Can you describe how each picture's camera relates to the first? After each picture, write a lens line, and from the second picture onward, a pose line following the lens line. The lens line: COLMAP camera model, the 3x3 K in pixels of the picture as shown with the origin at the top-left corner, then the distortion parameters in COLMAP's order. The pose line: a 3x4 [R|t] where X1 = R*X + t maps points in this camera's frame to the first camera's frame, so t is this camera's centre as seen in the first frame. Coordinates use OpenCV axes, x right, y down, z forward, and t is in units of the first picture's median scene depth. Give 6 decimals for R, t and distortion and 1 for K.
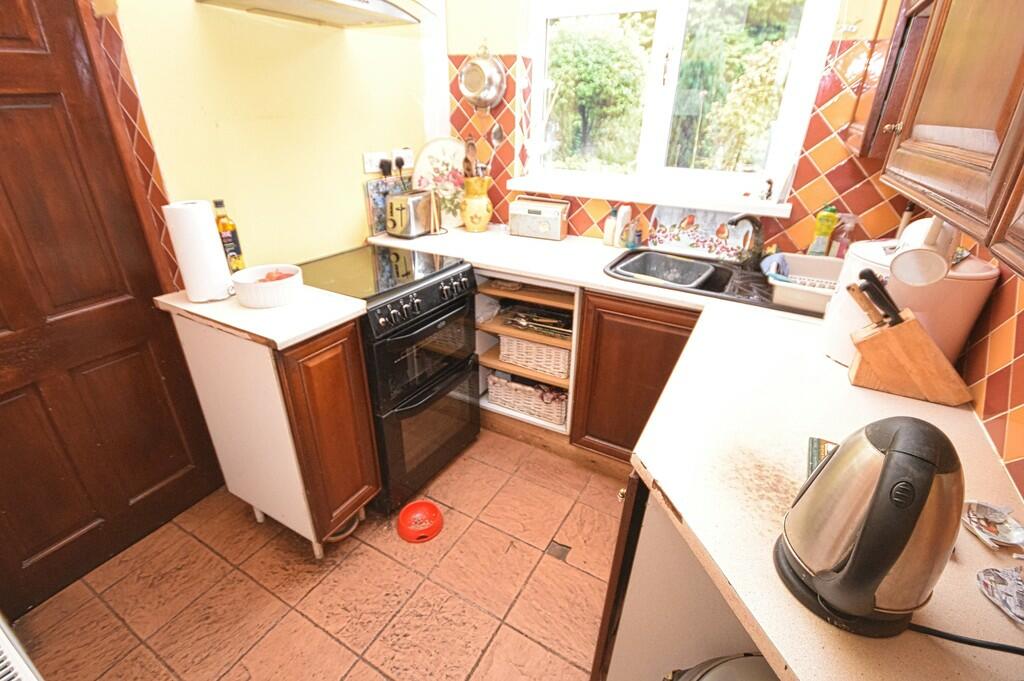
lens RADIAL K [[482.7, 0, 512.0], [0, 482.7, 340.5], [0, 0, 1]] dist [0.002541, 0.000032]
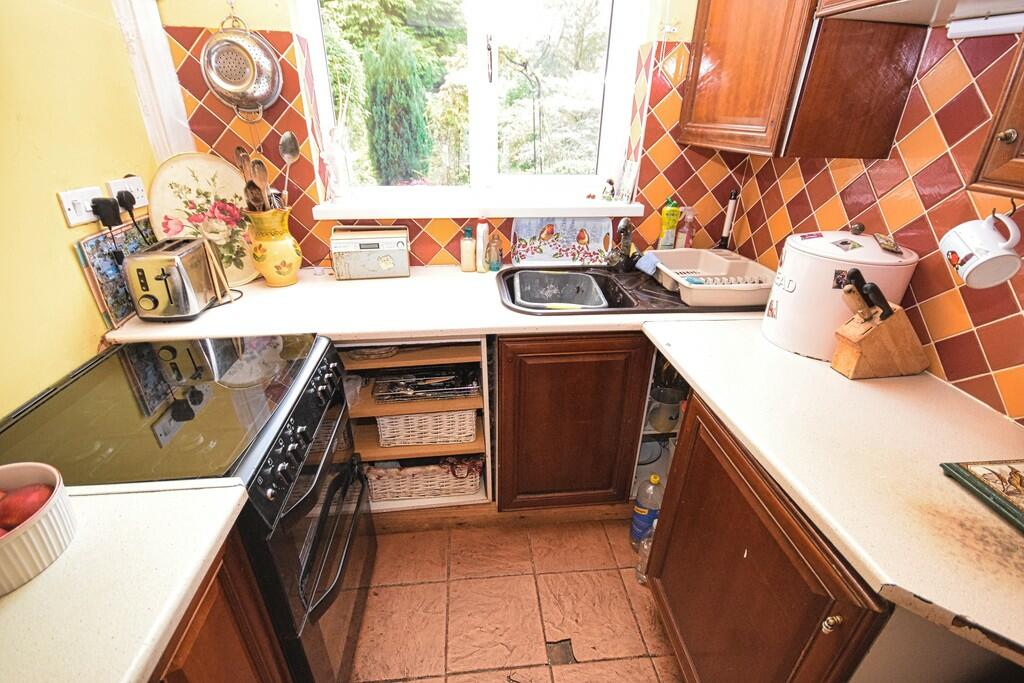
lens RADIAL K [[465.6, 0, 512.0], [0, 465.6, 341.5], [0, 0, 1]] dist [-0.001281, 0.000004]
pose [[0.814418, -0.263315, 0.517097, -0.194185], [0.253210, 0.963064, 0.091609, -0.134153], [-0.522119, 0.056327, 0.851010, 0.272347]]
